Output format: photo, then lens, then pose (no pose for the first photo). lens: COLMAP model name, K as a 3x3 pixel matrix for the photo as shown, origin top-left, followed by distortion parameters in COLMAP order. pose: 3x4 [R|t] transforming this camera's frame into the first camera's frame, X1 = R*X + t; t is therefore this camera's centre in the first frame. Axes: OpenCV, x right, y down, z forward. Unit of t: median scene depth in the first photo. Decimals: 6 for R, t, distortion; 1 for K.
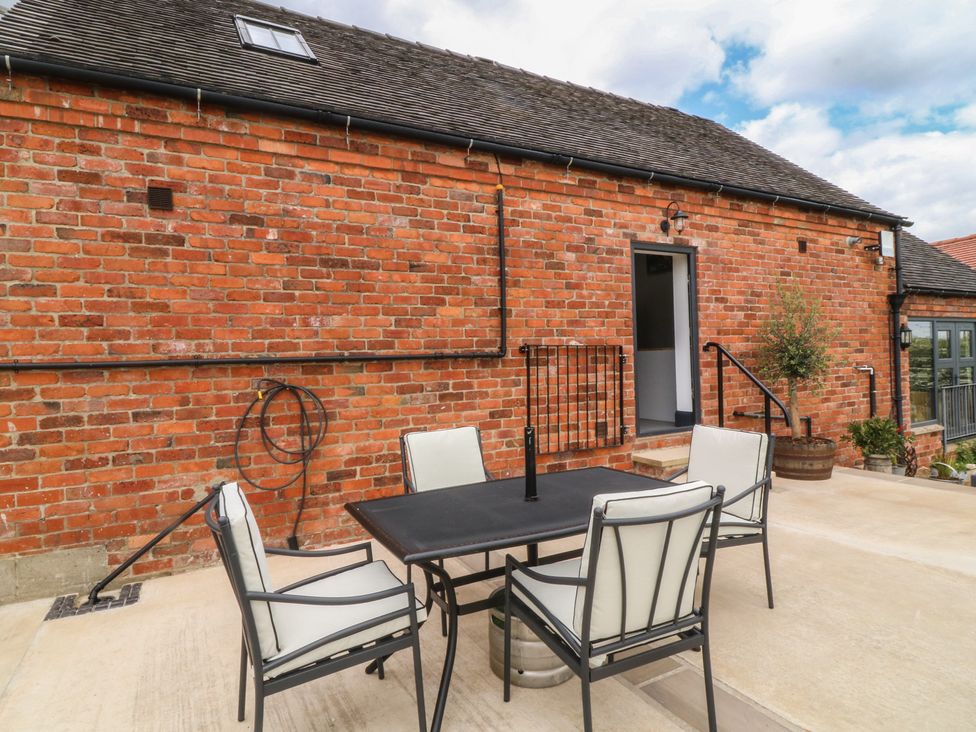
lens RADIAL K [[526.4, 0, 489.3], [0, 526.4, 357.6], [0, 0, 1]] dist [0.000892, -0.012947]
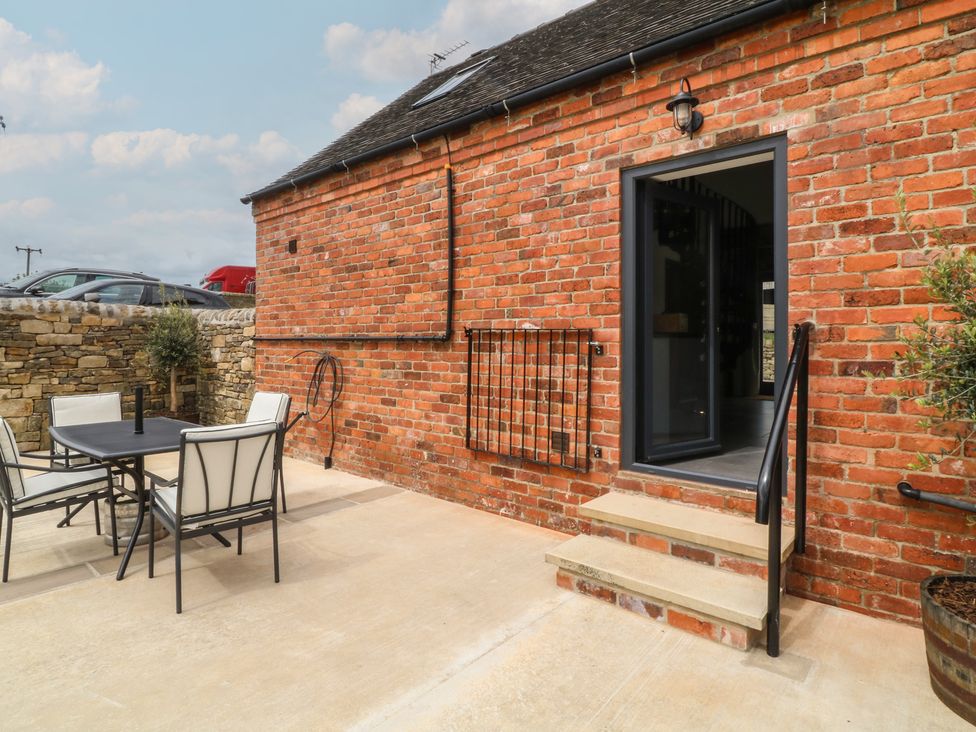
lens RADIAL K [[526.4, 0, 489.3], [0, 526.4, 357.6], [0, 0, 1]] dist [0.000892, -0.012947]
pose [[0.380813, 0.043144, -0.923645, 0.955143], [-0.029039, 0.998976, 0.034690, -0.005890], [0.924196, 0.013612, 0.381676, 0.694090]]
